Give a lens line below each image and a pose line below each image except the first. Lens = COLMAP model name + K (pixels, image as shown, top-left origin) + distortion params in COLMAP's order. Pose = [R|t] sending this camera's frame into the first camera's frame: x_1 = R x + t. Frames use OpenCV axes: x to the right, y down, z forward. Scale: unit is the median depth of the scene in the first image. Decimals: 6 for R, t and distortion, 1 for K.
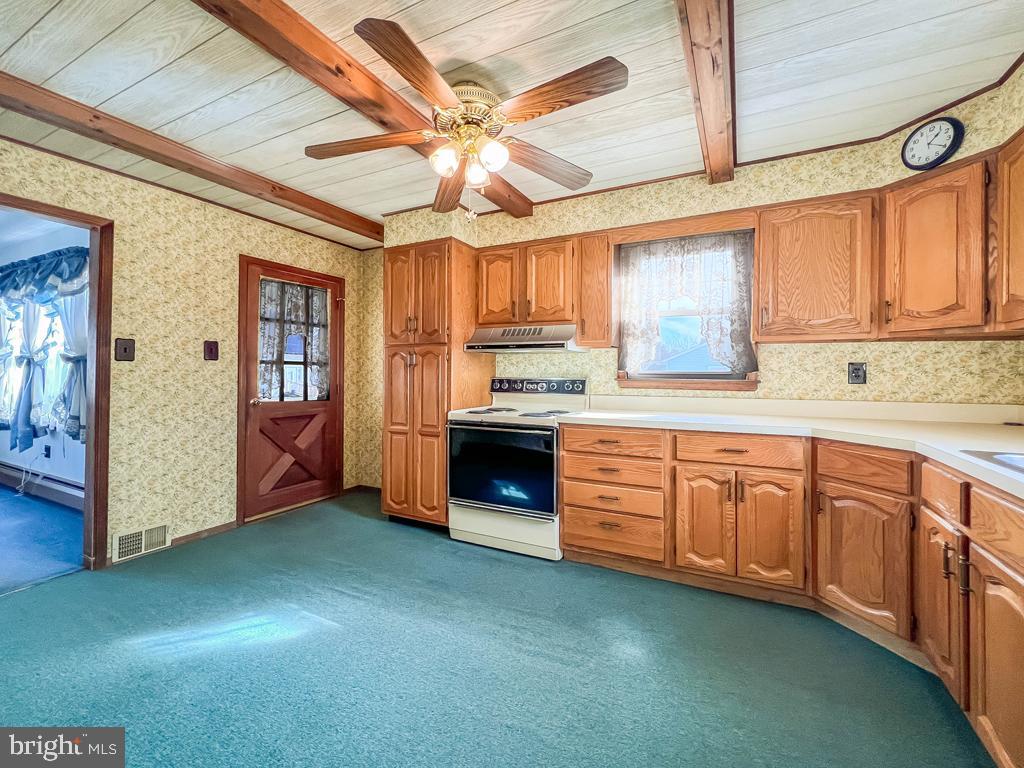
lens RADIAL K [[407.3, 0, 512.0], [0, 407.3, 384.0], [0, 0, 1]] dist [0.000789, 0.000228]
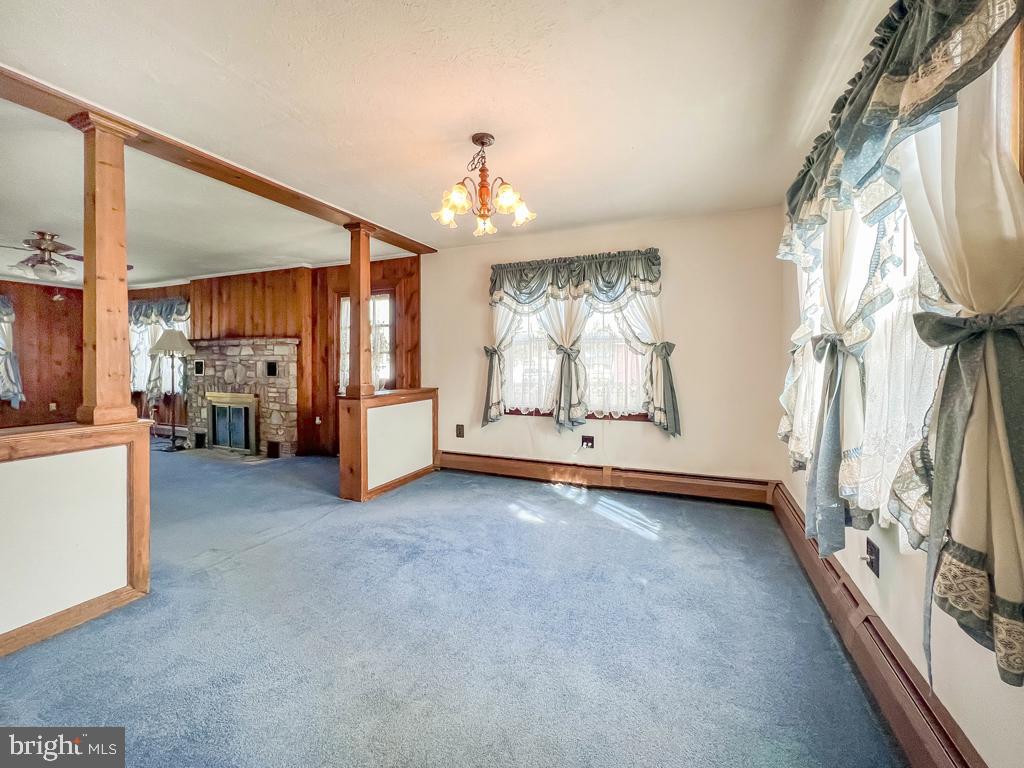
lens RADIAL K [[423.3, 0, 514.8], [0, 423.3, 364.9], [0, 0, 1]] dist [-0.001677, -0.000152]
pose [[0.035103, -0.007889, -0.999353, -0.757211], [0.007746, 0.999941, -0.007621, -0.034917], [0.999354, -0.007474, 0.035162, 0.653154]]
